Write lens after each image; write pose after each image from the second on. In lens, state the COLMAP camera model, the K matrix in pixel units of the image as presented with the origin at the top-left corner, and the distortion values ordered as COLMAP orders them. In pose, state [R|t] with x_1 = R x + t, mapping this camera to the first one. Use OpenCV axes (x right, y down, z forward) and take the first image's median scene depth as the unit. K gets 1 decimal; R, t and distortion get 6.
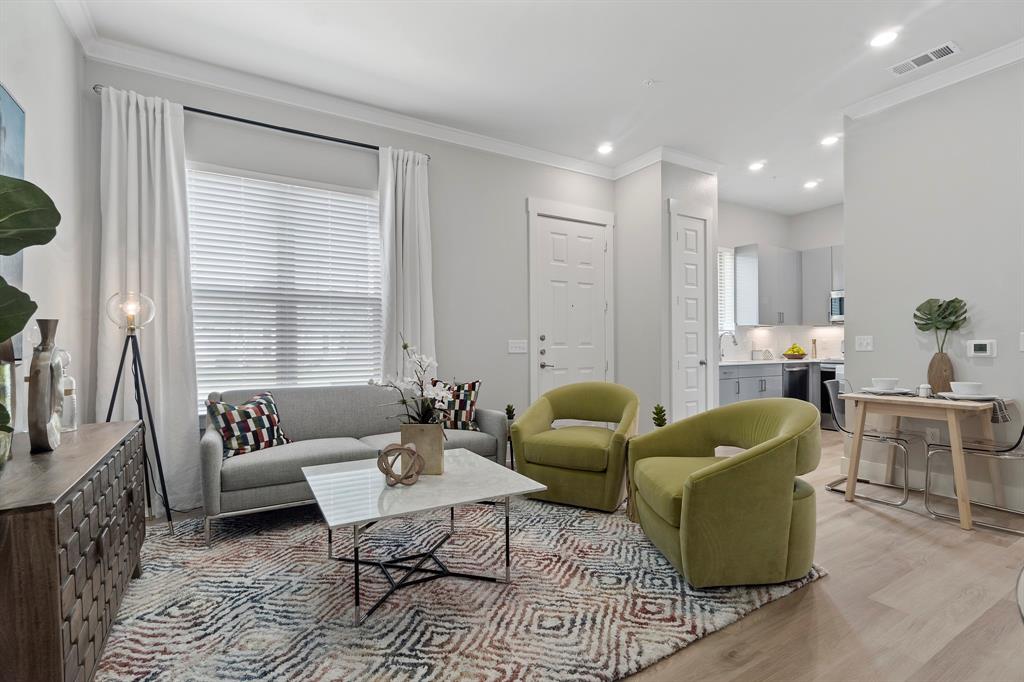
lens RADIAL K [[471.8, 0, 512.0], [0, 471.8, 341.0], [0, 0, 1]] dist [0.000165, -0.000016]
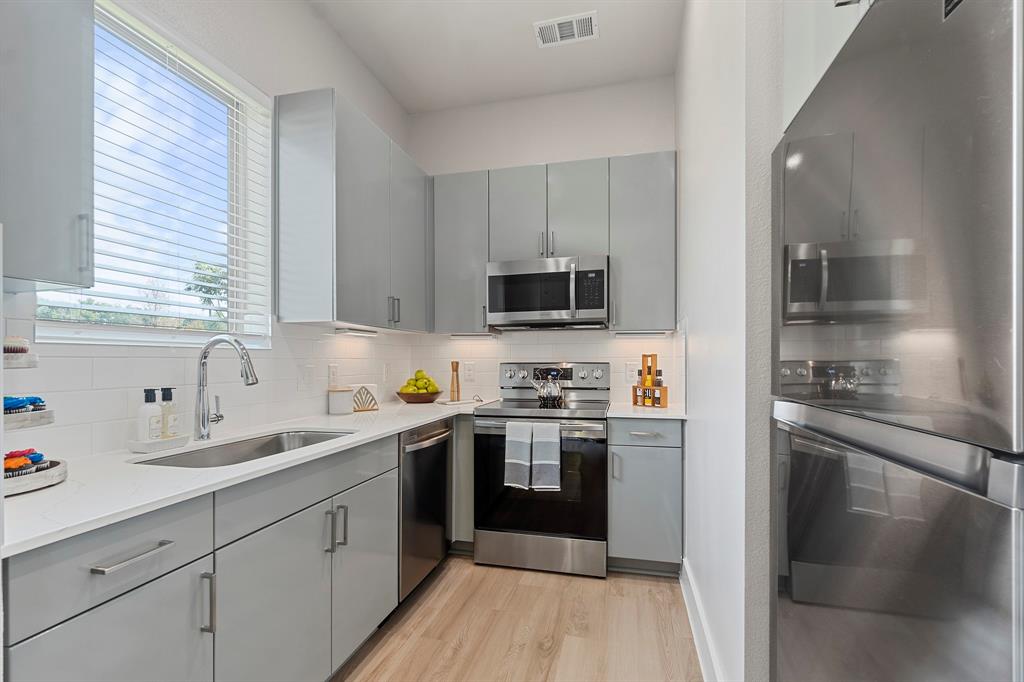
lens RADIAL K [[462.7, 0, 511.0], [0, 462.7, 355.9], [0, 0, 1]] dist [-0.000435, -0.000038]
pose [[0.715495, 0.007581, 0.698577, 0.375569], [-0.004322, 0.999970, -0.006425, -0.007215], [-0.698604, 0.001578, 0.715506, 0.665895]]
